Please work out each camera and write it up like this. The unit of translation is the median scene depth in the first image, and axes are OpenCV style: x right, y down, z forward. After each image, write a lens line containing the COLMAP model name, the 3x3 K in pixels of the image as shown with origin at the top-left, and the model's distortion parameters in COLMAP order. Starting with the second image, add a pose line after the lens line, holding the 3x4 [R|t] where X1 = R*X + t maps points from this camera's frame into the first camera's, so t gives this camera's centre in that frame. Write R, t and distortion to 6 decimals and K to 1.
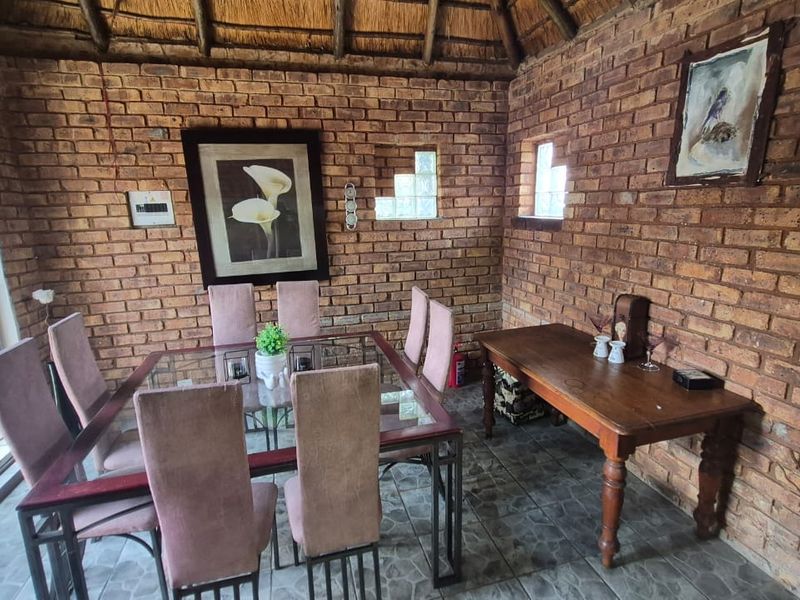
lens RADIAL K [[419.0, 0, 403.0], [0, 419.0, 298.5], [0, 0, 1]] dist [0.013898, -0.006417]
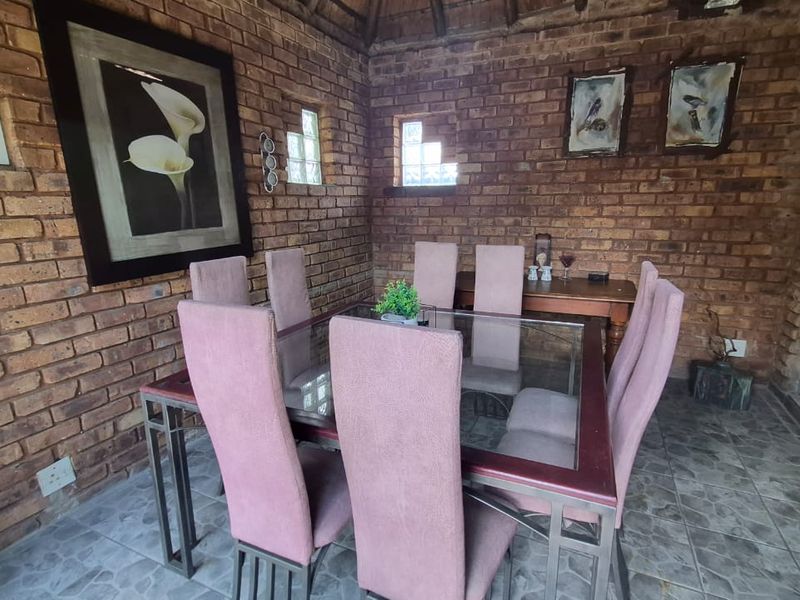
lens RADIAL K [[419.0, 0, 403.4], [0, 419.0, 298.8], [0, 0, 1]] dist [0.013898, -0.006417]
pose [[0.643090, -0.158066, 0.749300, -0.662823], [0.162034, 0.984398, 0.068594, 0.026839], [-0.748452, 0.077300, 0.658669, 0.322805]]
